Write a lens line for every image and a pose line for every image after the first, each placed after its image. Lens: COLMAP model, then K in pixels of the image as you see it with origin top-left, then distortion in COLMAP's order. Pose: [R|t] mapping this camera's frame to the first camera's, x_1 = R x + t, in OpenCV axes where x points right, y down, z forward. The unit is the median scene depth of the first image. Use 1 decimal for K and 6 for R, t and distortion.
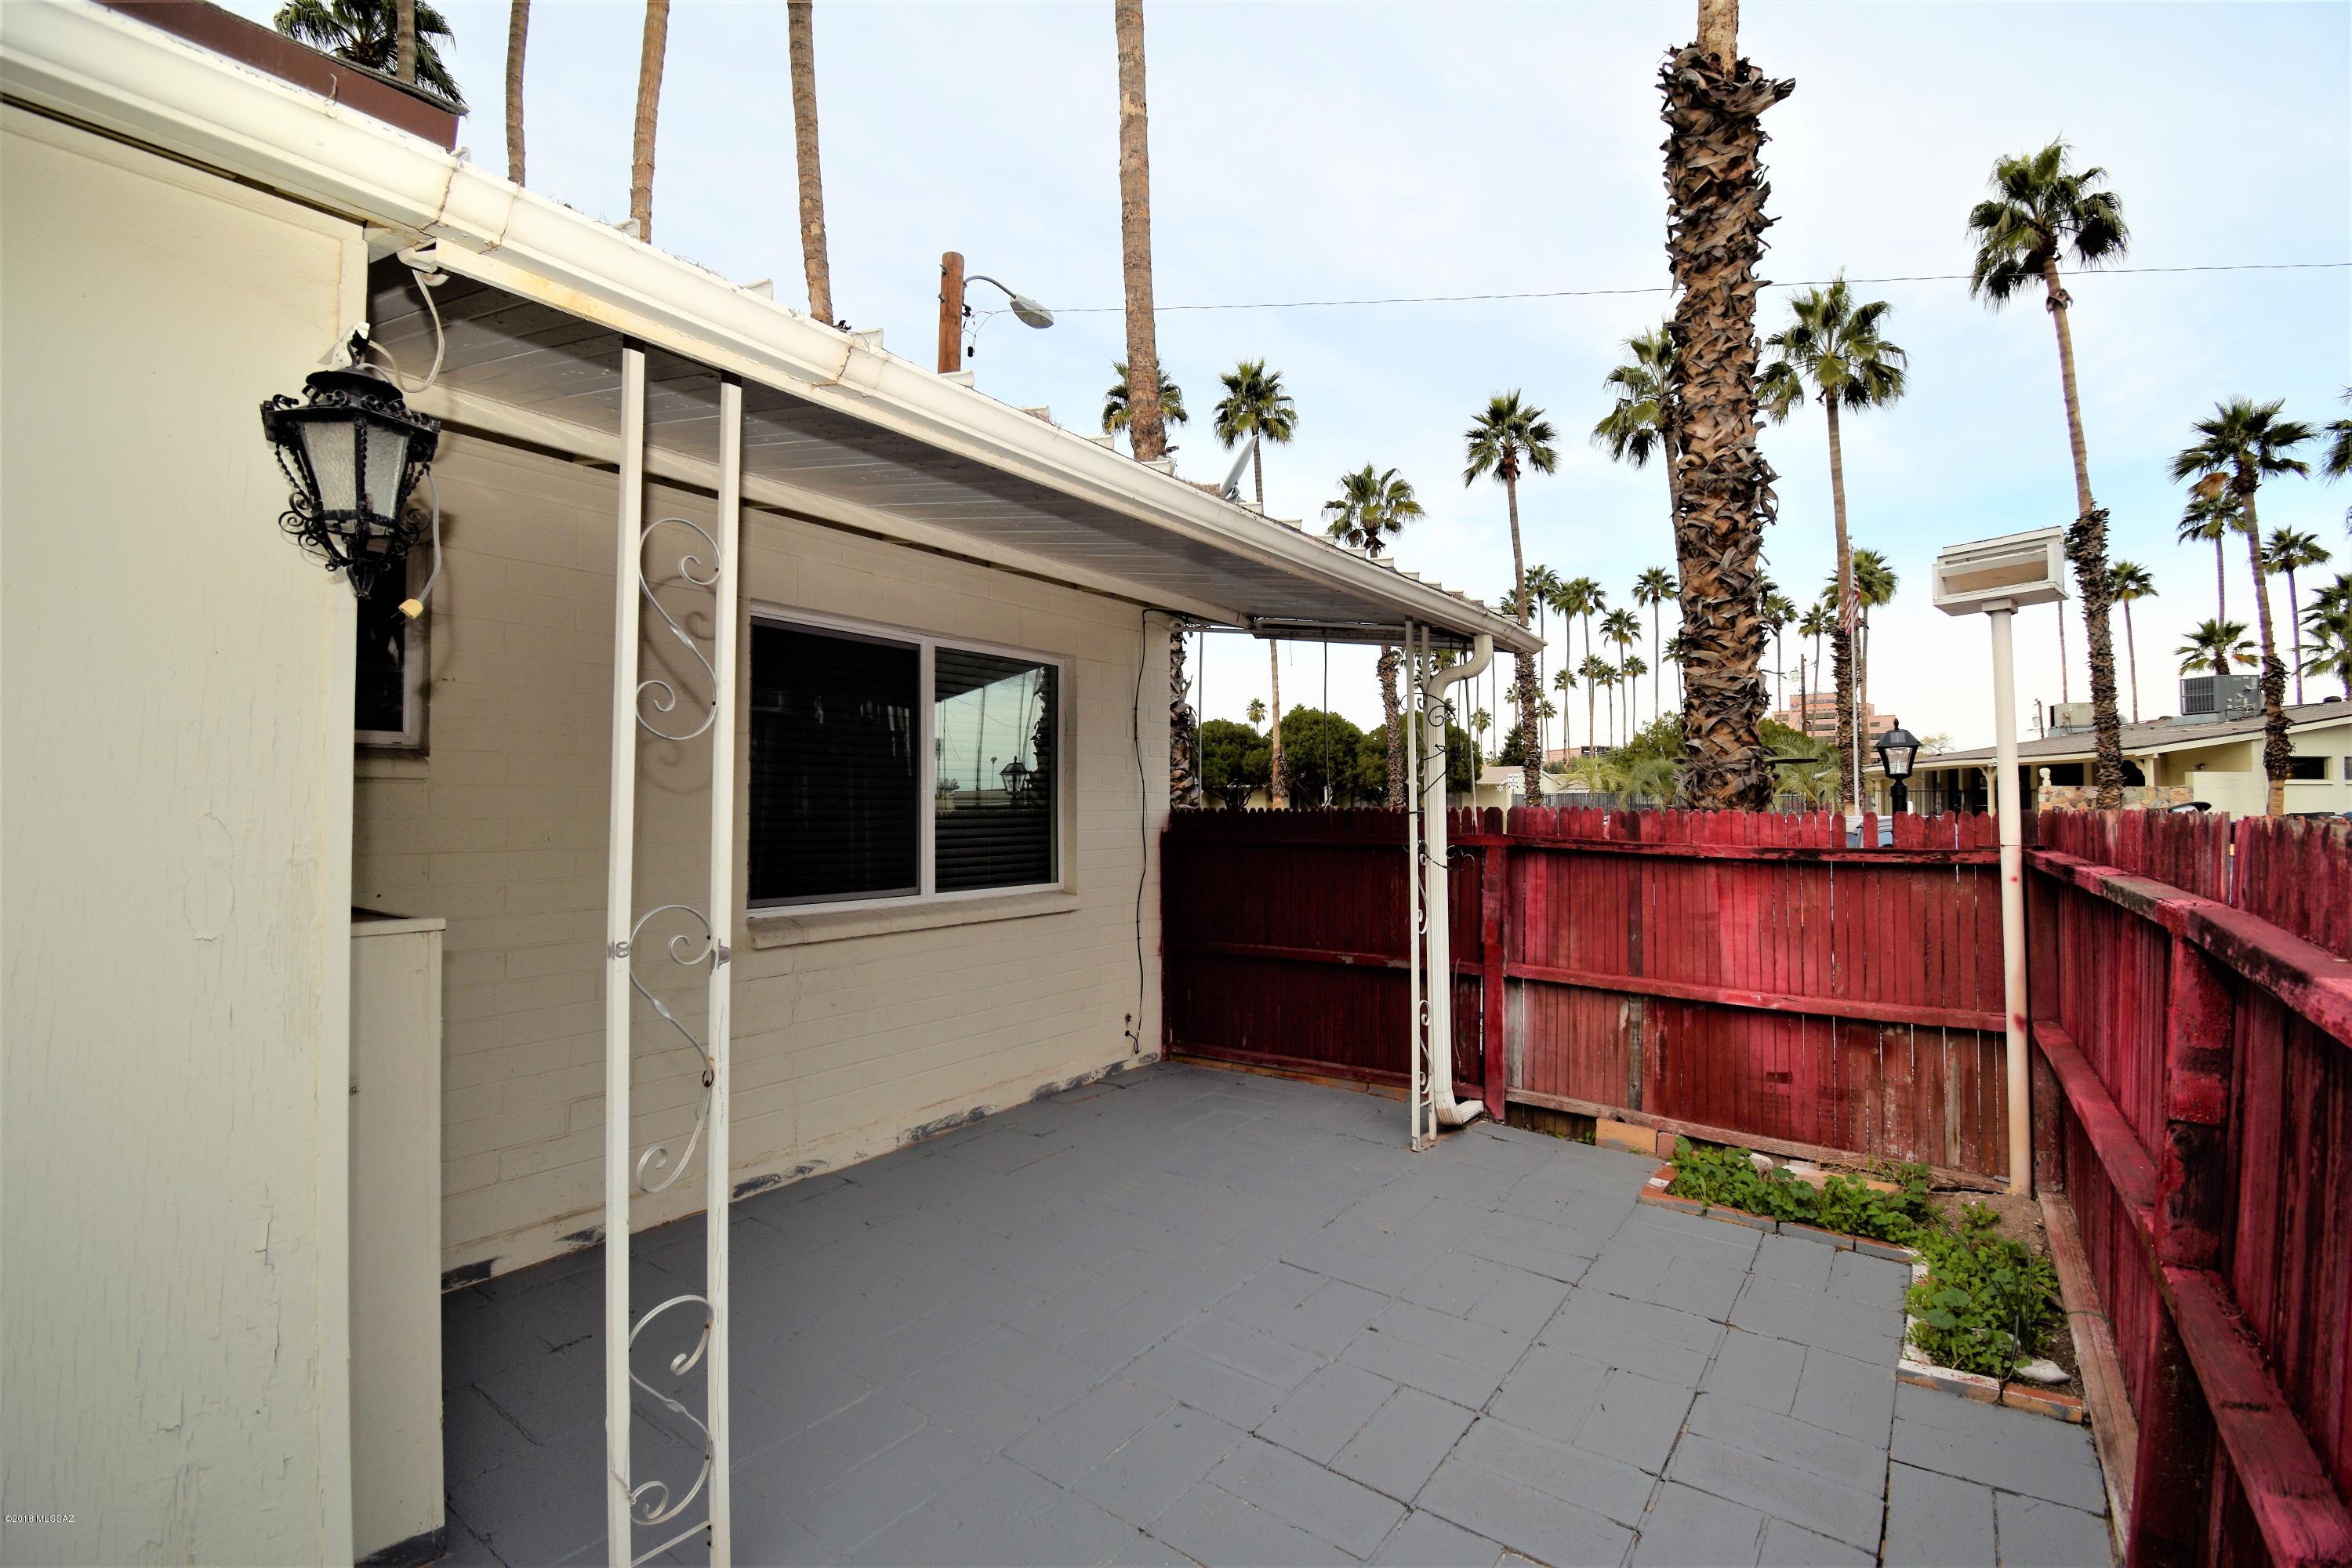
lens RADIAL K [[1029.9, 0, 1179.2], [0, 1029.9, 790.1], [0, 0, 1]] dist [-0.004162, -0.013611]
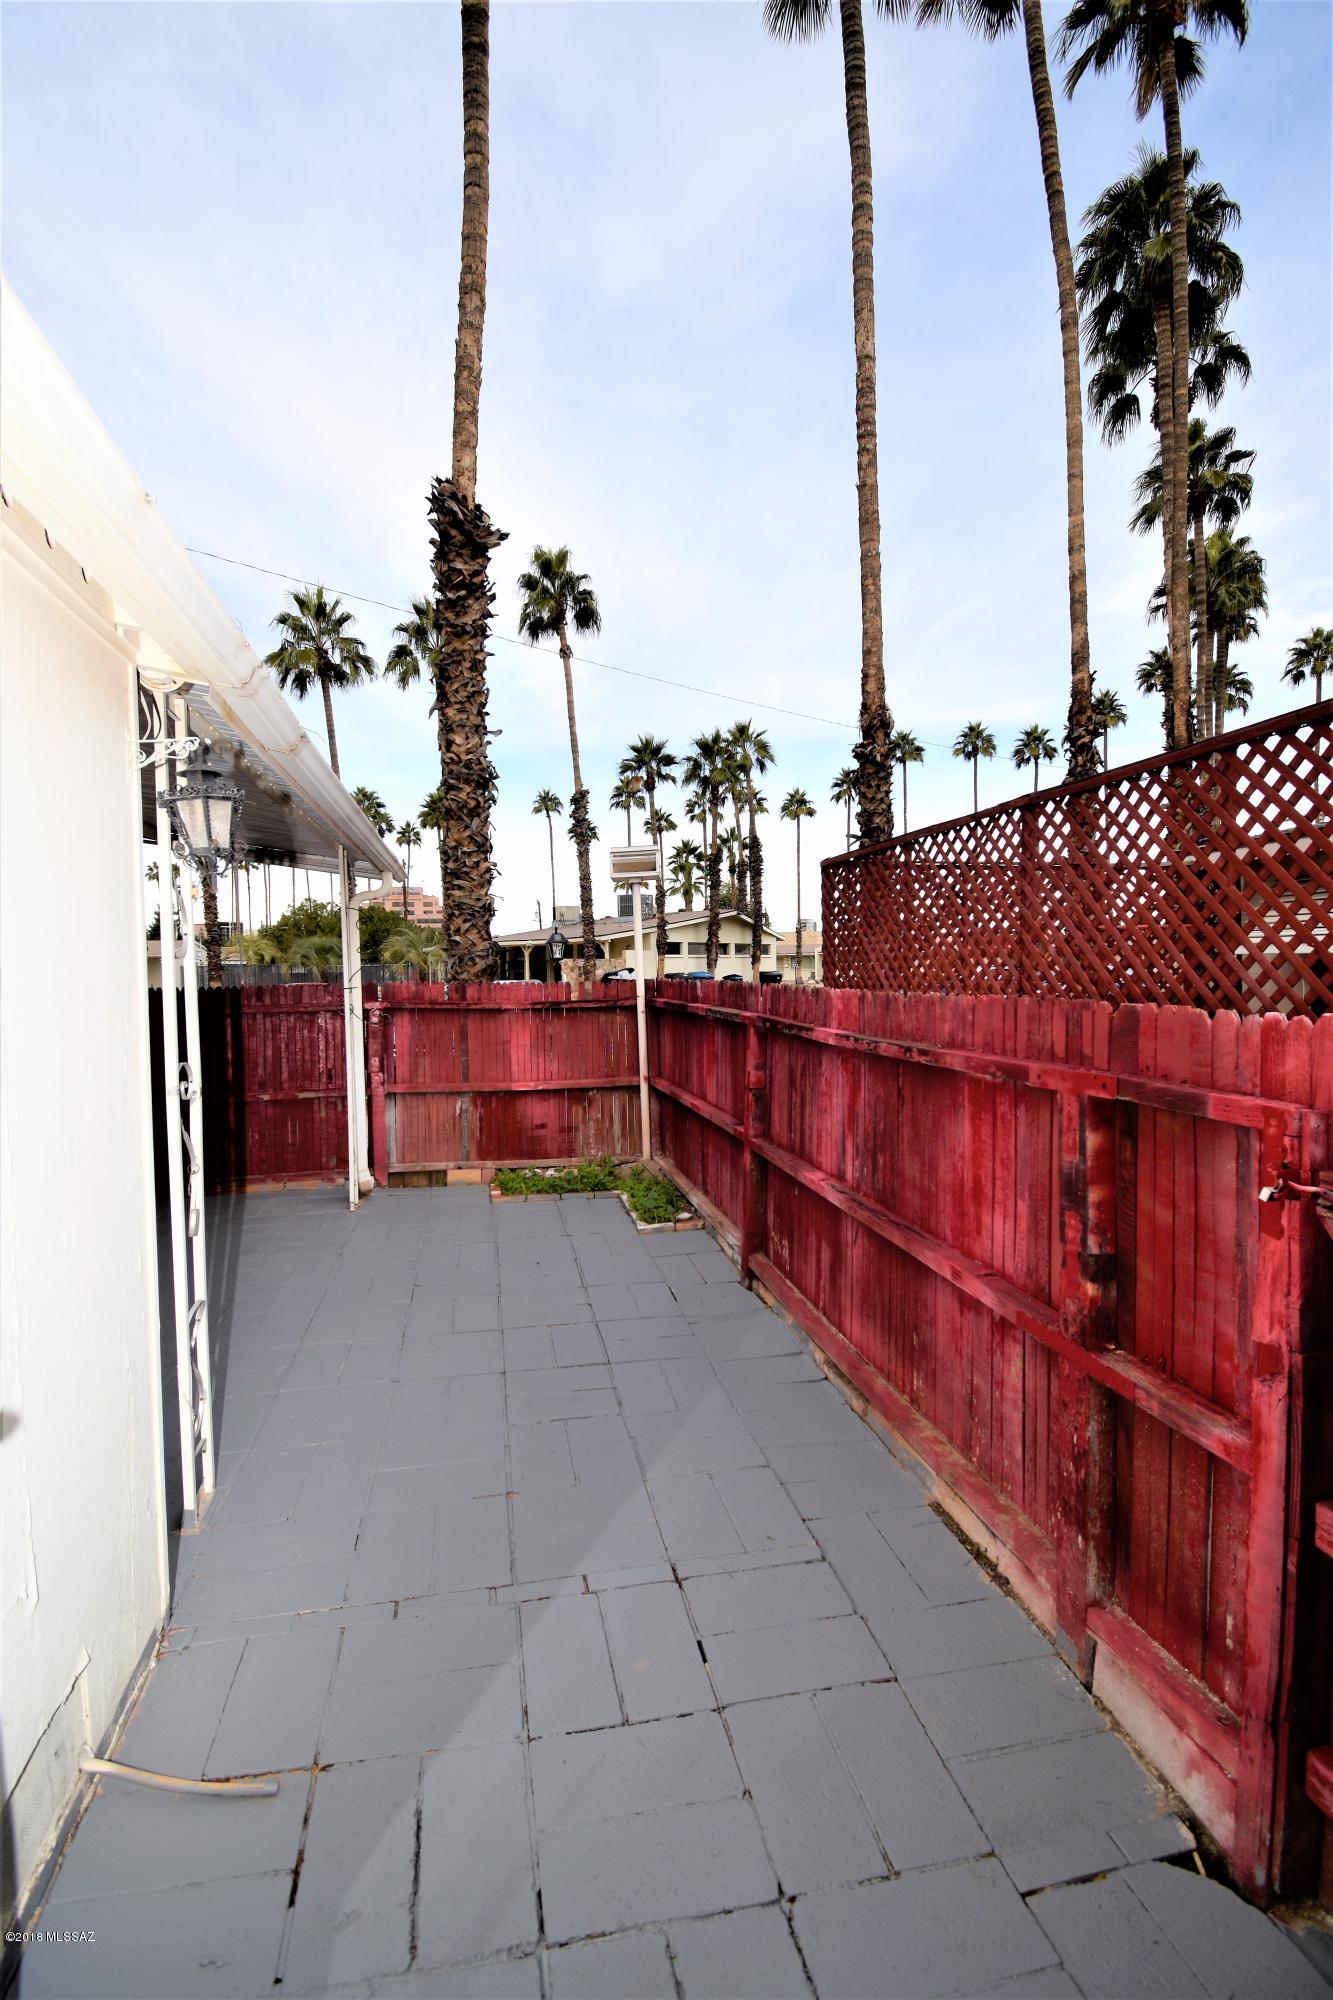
lens RADIAL K [[875.8, 0, 663.1], [0, 875.8, 1008.0], [0, 0, 1]] dist [-0.004162, -0.013611]
pose [[0.660303, -0.045878, 0.749597, -0.311332], [0.004802, 0.998370, 0.056873, -0.014256], [-0.750984, -0.033954, 0.659447, -0.136958]]
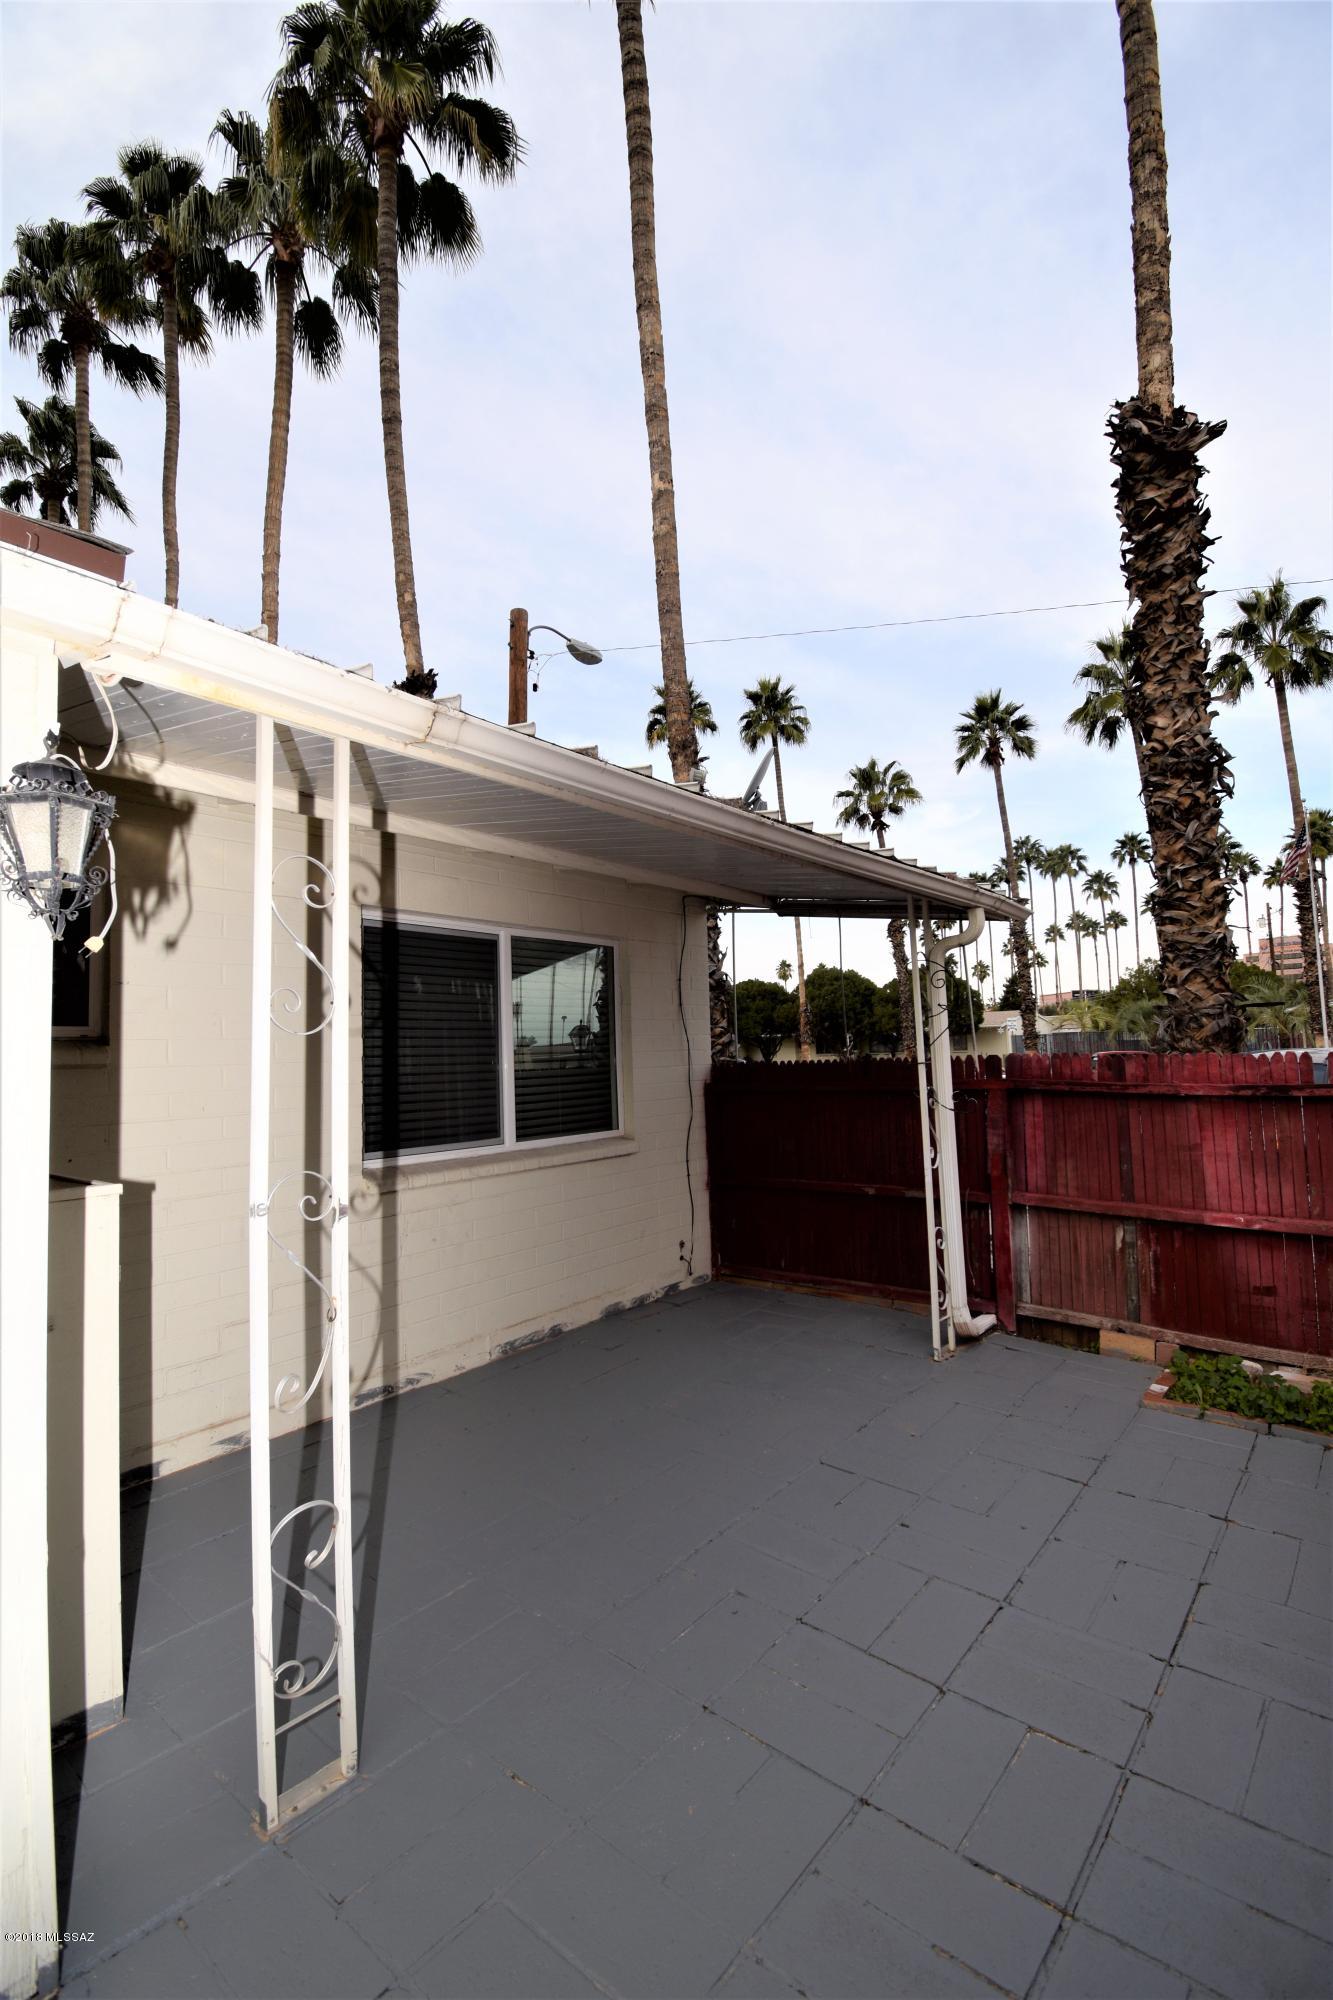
lens RADIAL K [[875.8, 0, 659.7], [0, 875.8, 1001.3], [0, 0, 1]] dist [-0.004162, -0.013611]
pose [[0.997060, -0.034688, -0.068321, 0.002262], [0.031579, 0.998439, -0.046068, -0.008704], [0.069812, 0.043775, 0.996599, -0.003036]]
